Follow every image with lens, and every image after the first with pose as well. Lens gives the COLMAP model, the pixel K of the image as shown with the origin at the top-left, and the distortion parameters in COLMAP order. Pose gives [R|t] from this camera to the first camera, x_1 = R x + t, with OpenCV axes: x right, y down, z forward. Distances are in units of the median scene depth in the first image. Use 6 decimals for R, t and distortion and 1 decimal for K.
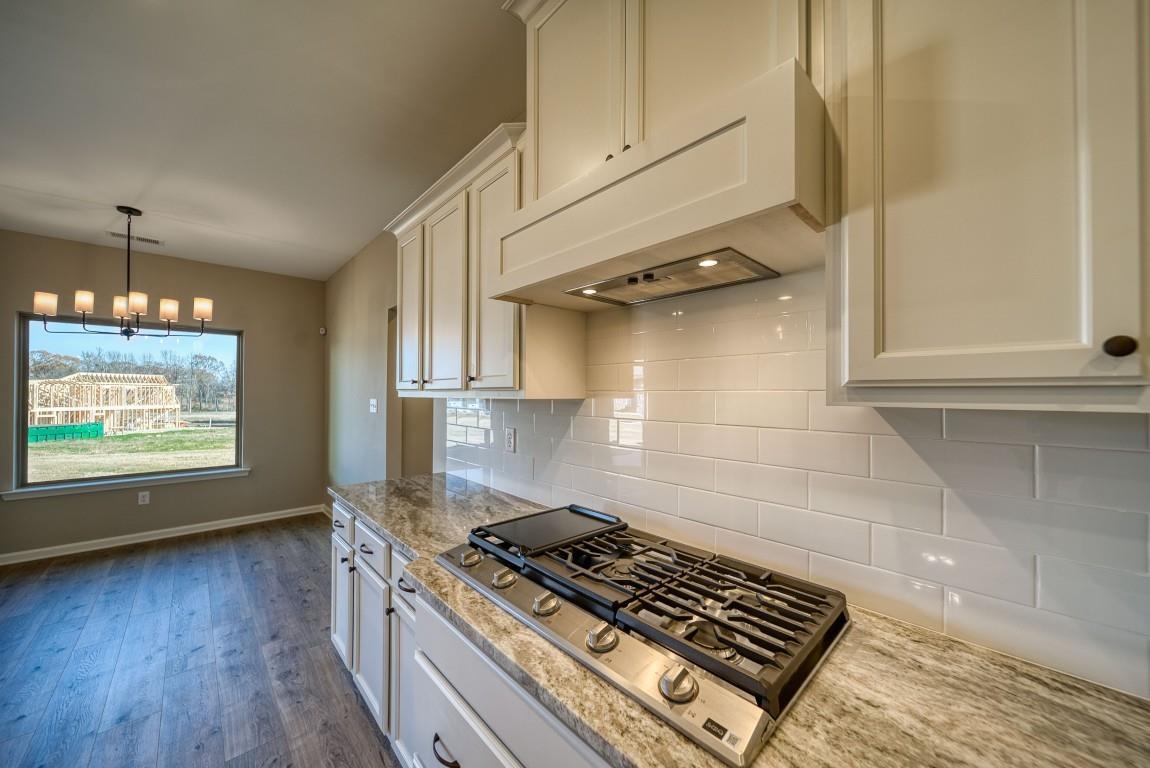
lens RADIAL K [[405.1, 0, 572.5], [0, 405.1, 391.4], [0, 0, 1]] dist [-0.000118, -0.001273]
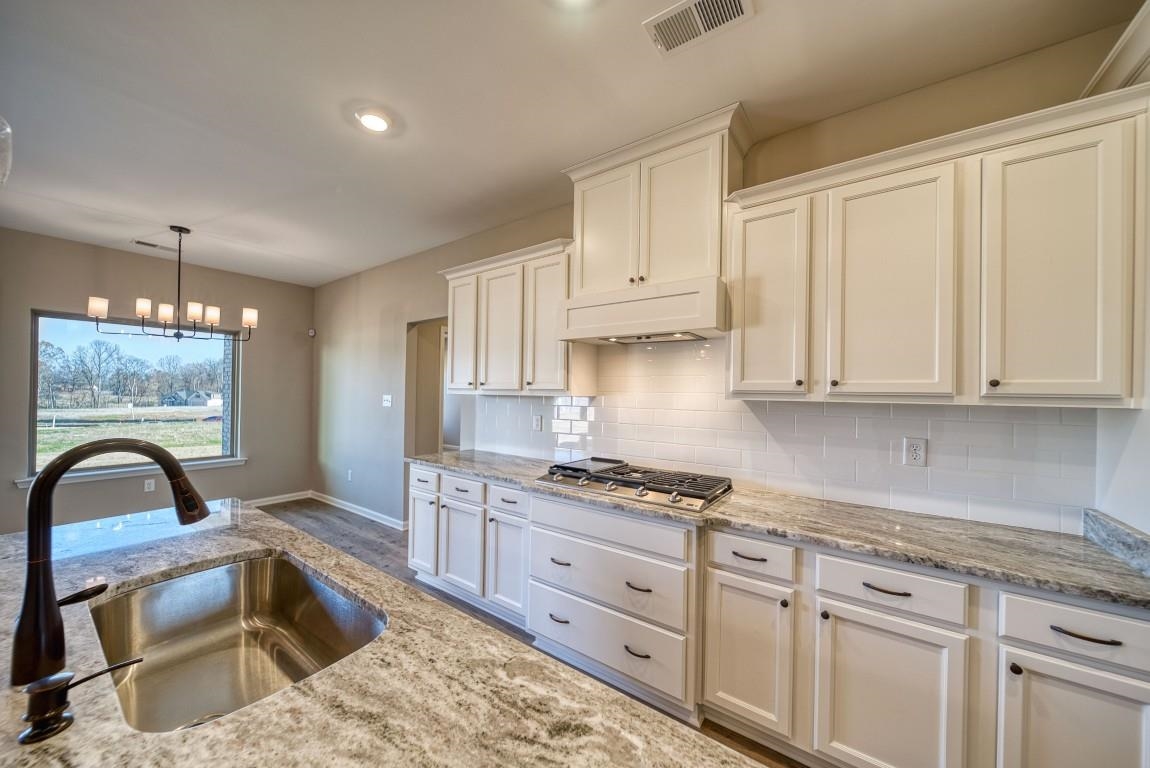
lens RADIAL K [[405.1, 0, 574.3], [0, 405.1, 391.3], [0, 0, 1]] dist [-0.000118, -0.001273]
pose [[0.980420, 0.012805, 0.196503, -0.228362], [-0.013265, 0.999911, 0.001029, -0.001736], [-0.196472, -0.003615, 0.980503, -0.372403]]
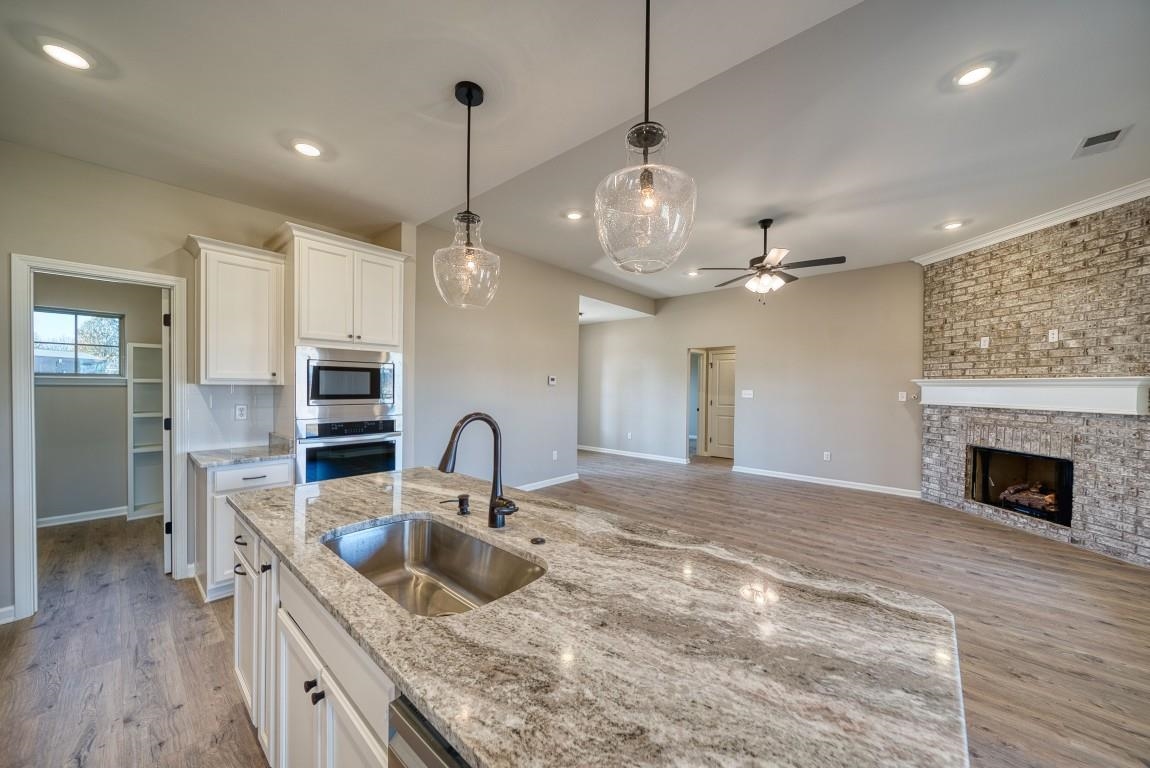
lens RADIAL K [[405.1, 0, 570.2], [0, 405.1, 391.1], [0, 0, 1]] dist [-0.000118, -0.001273]
pose [[-0.995344, -0.012711, -0.095547, -0.544093], [-0.013176, 0.999904, 0.004239, 0.005976], [0.095484, 0.005478, -0.995416, 0.451444]]
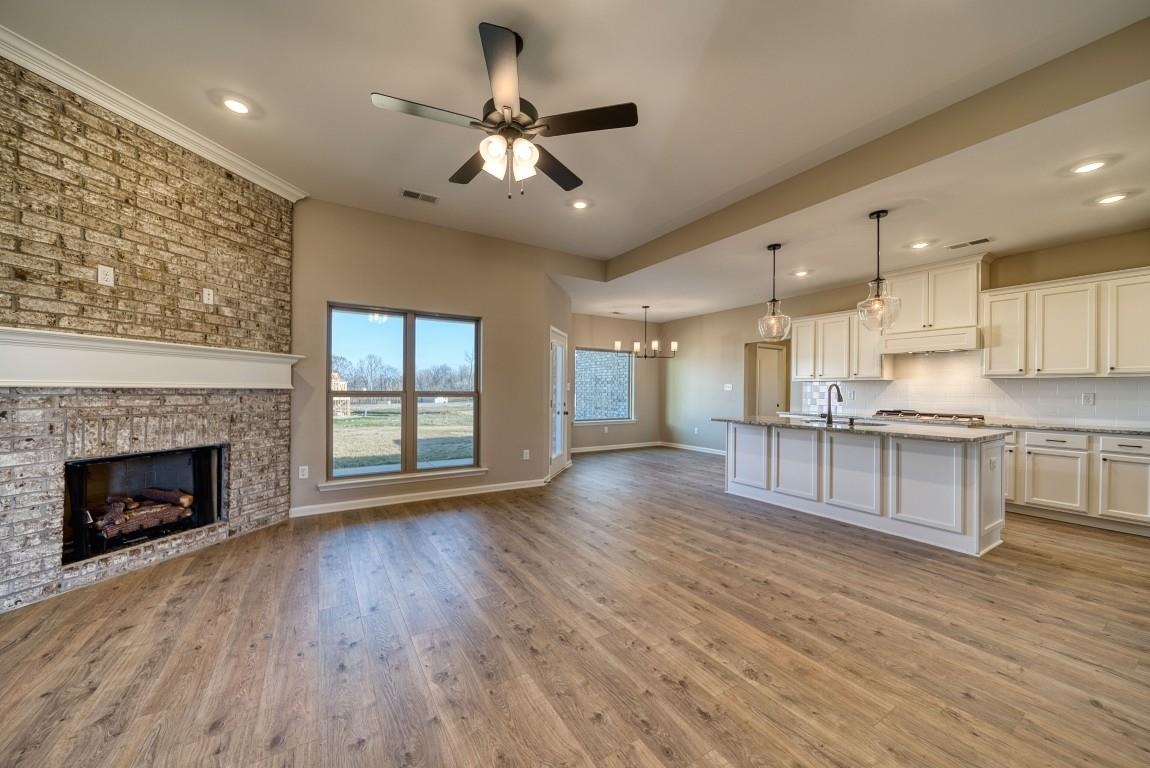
lens RADIAL K [[428.3, 0, 558.6], [0, 428.3, 389.7], [0, 0, 1]] dist [0.002104, -0.001347]
pose [[0.977592, 0.003914, -0.210474, -1.124380], [-0.003081, 0.999986, 0.004287, 0.052536], [0.210488, -0.003543, 0.977590, -1.769095]]
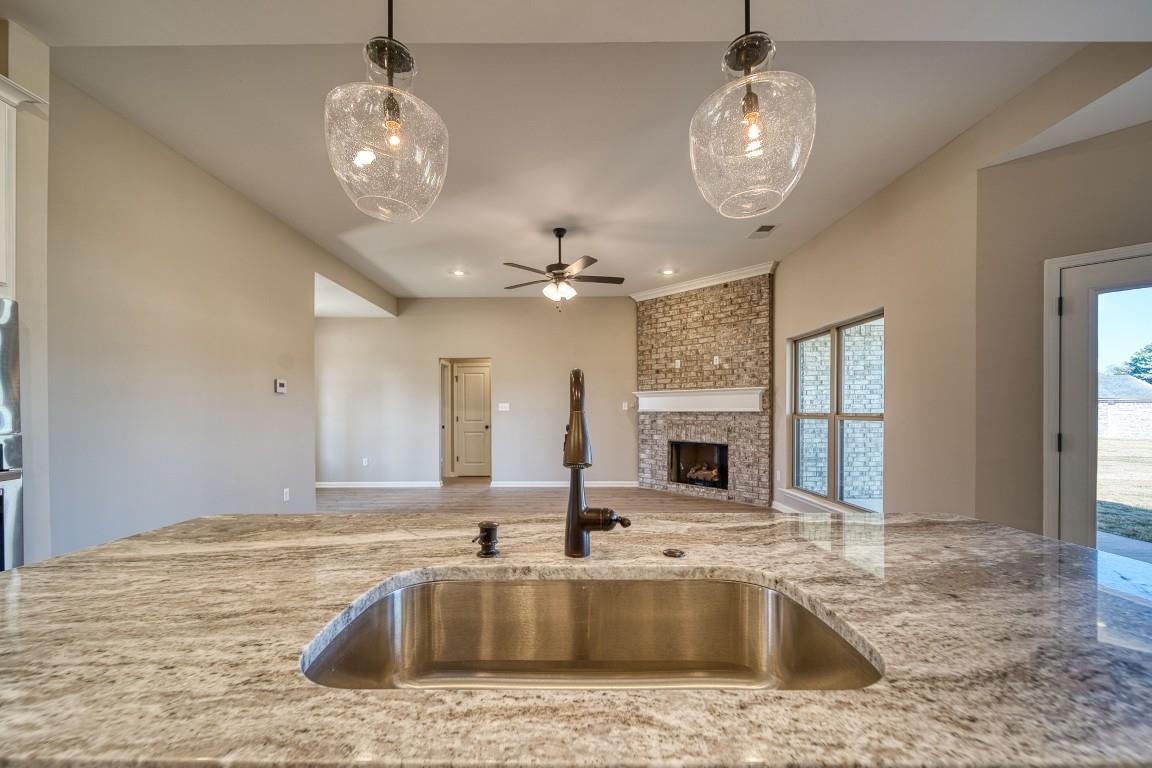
lens RADIAL K [[429.1, 0, 570.1], [0, 429.1, 416.8], [0, 0, 1]] dist [0.002104, -0.001347]
pose [[-0.686547, 0.008910, -0.727031, -0.250762], [0.007689, 0.999958, 0.004994, 0.067001], [0.727045, -0.002162, -0.686586, 0.167998]]
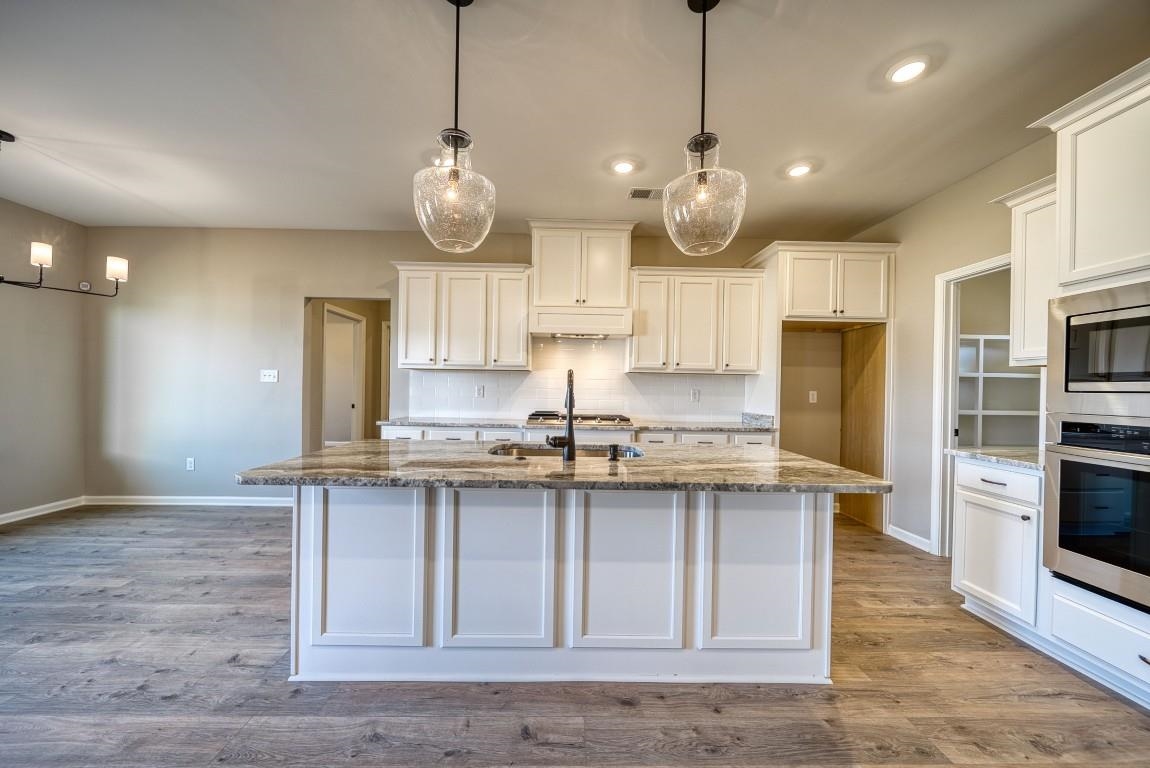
lens RADIAL K [[405.1, 0, 570.1], [0, 405.1, 391.3], [0, 0, 1]] dist [-0.000118, -0.001273]
pose [[0.664603, 0.003188, 0.747189, -0.978695], [-0.018128, 0.999765, 0.011859, 0.062494], [-0.746976, -0.021427, 0.664505, -0.490671]]
